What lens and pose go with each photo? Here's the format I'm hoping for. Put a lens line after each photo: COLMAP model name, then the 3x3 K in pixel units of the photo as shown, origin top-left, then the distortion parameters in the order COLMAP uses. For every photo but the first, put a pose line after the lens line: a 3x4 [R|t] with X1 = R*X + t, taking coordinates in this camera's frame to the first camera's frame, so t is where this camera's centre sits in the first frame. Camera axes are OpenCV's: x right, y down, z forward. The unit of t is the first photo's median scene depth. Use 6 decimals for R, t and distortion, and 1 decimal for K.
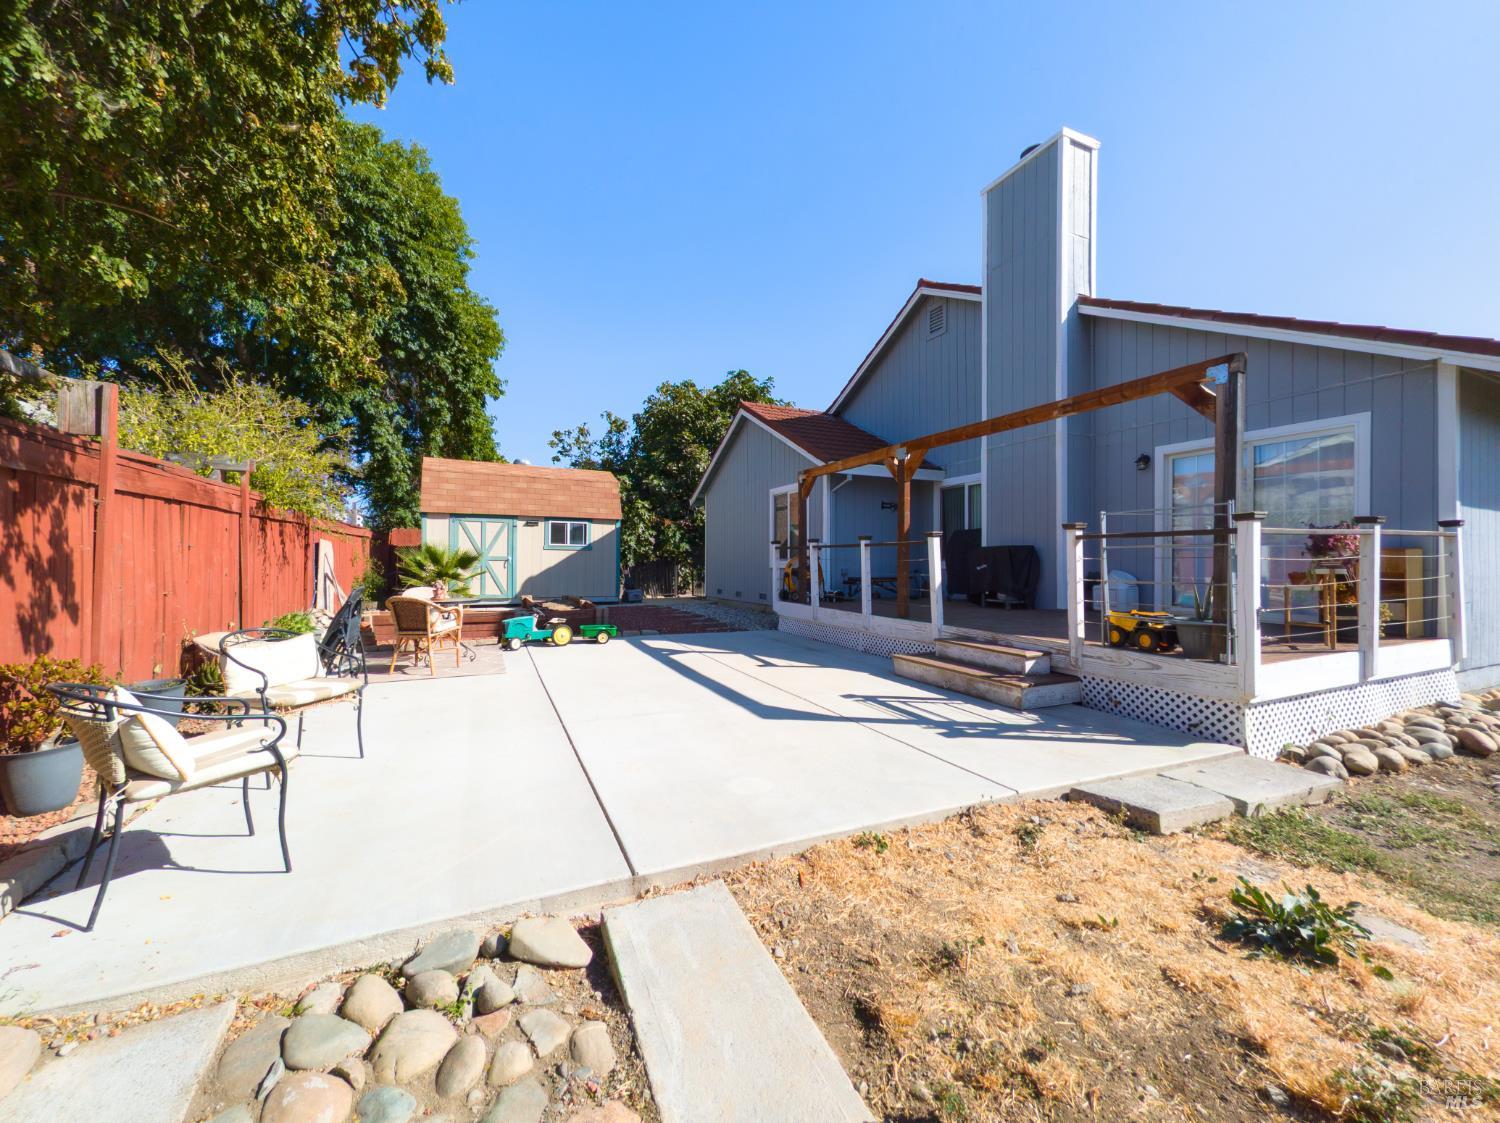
lens RADIAL K [[601.4, 0, 751.9], [0, 601.4, 557.4], [0, 0, 1]] dist [0.012135, -0.003133]
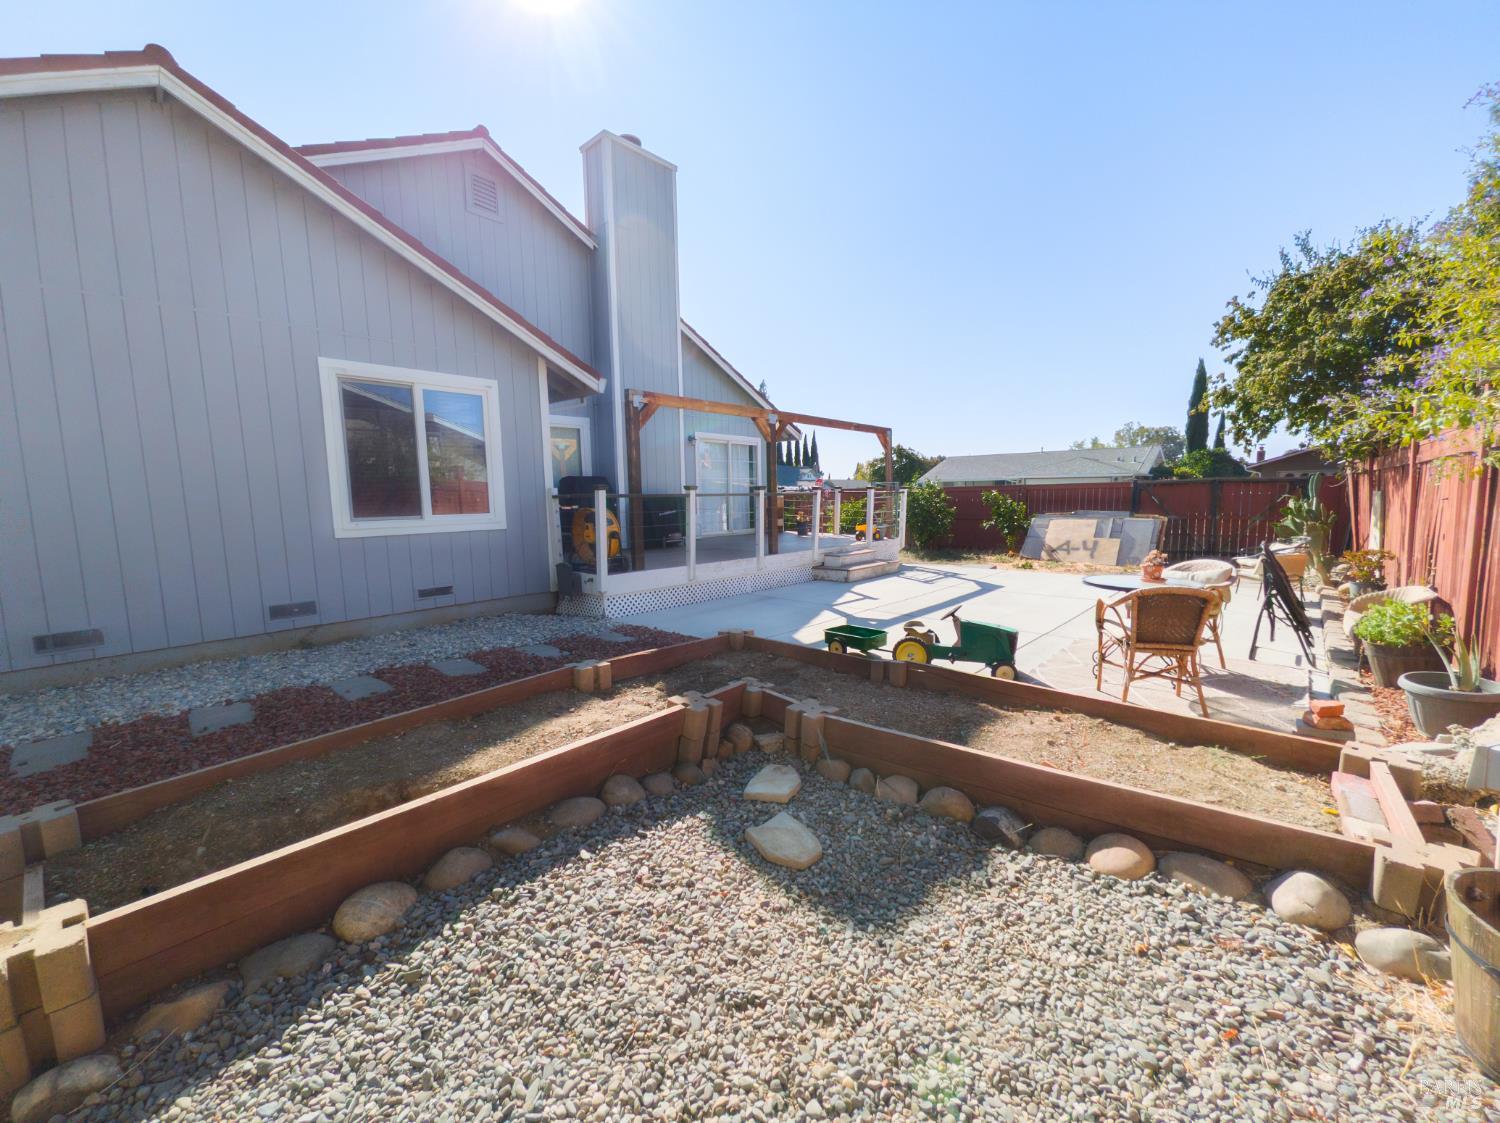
lens RADIAL K [[601.4, 0, 751.0], [0, 601.4, 560.5], [0, 0, 1]] dist [0.012135, -0.003133]
pose [[-0.401618, -0.094881, 0.910879, -0.451939], [0.010734, 0.994063, 0.108278, -0.010058], [-0.915744, 0.053264, -0.398215, 0.803980]]
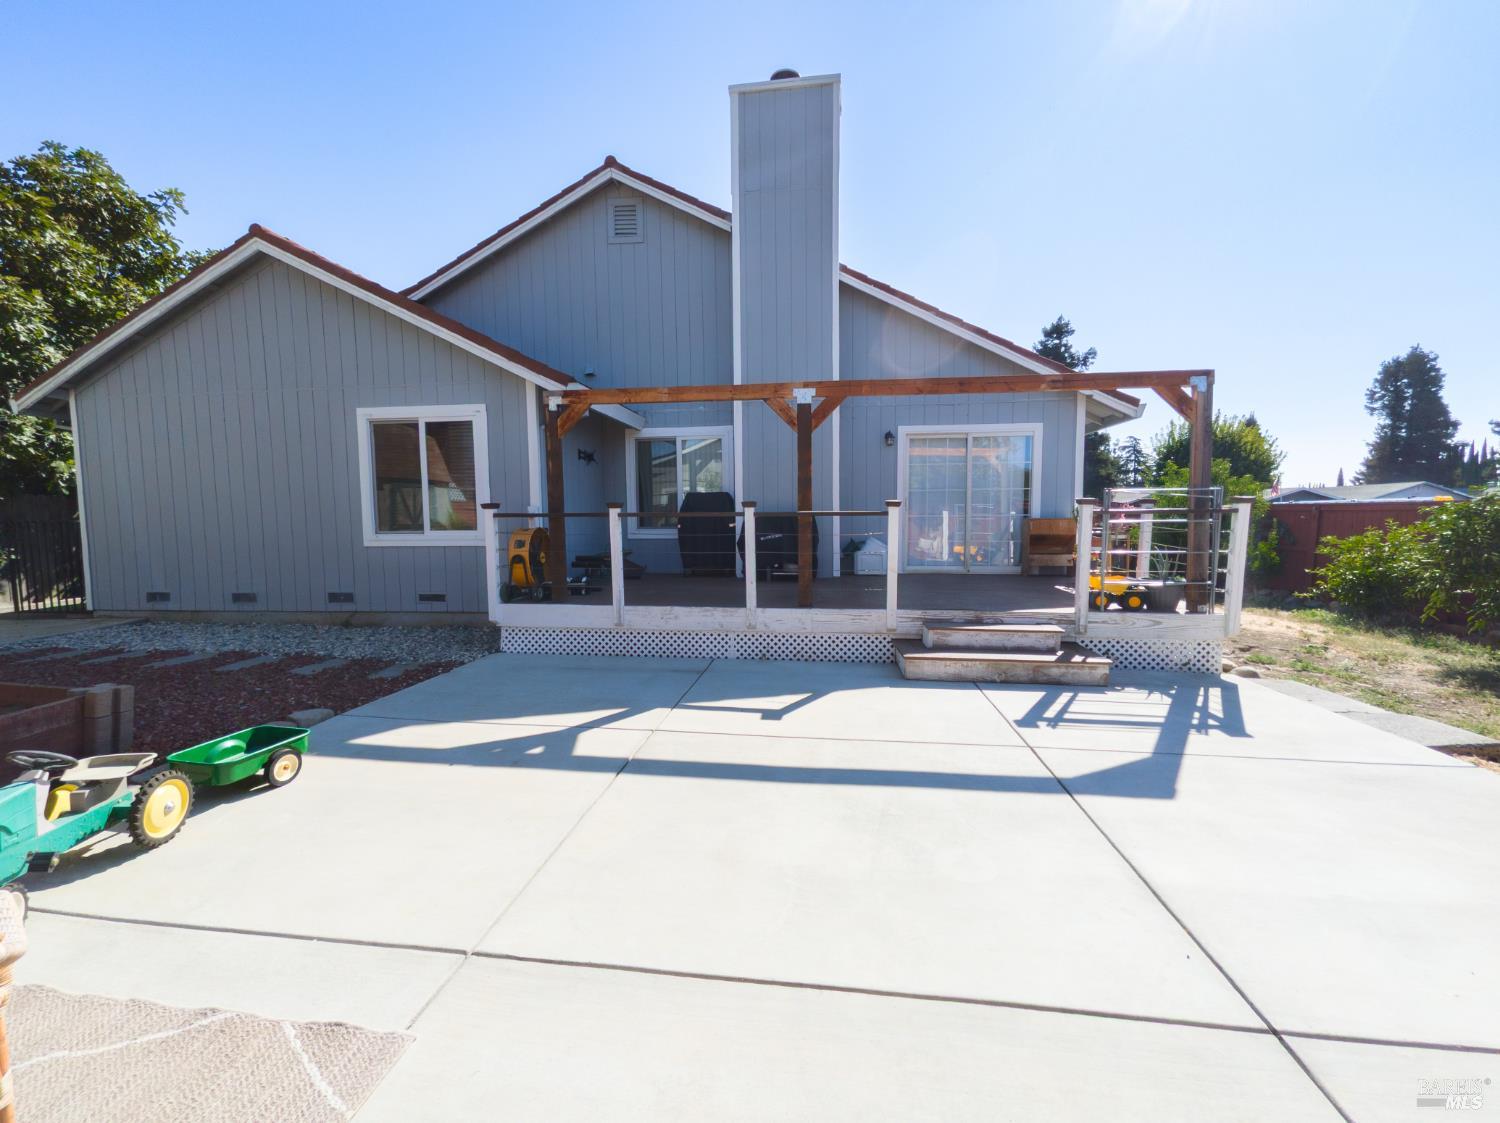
lens RADIAL K [[601.4, 0, 769.6], [0, 601.4, 558.7], [0, 0, 1]] dist [0.012135, -0.003133]
pose [[0.522804, -0.065900, 0.849902, -0.232832], [0.002535, 0.997123, 0.075756, -0.011894], [-0.852449, -0.037451, 0.521467, 0.327187]]
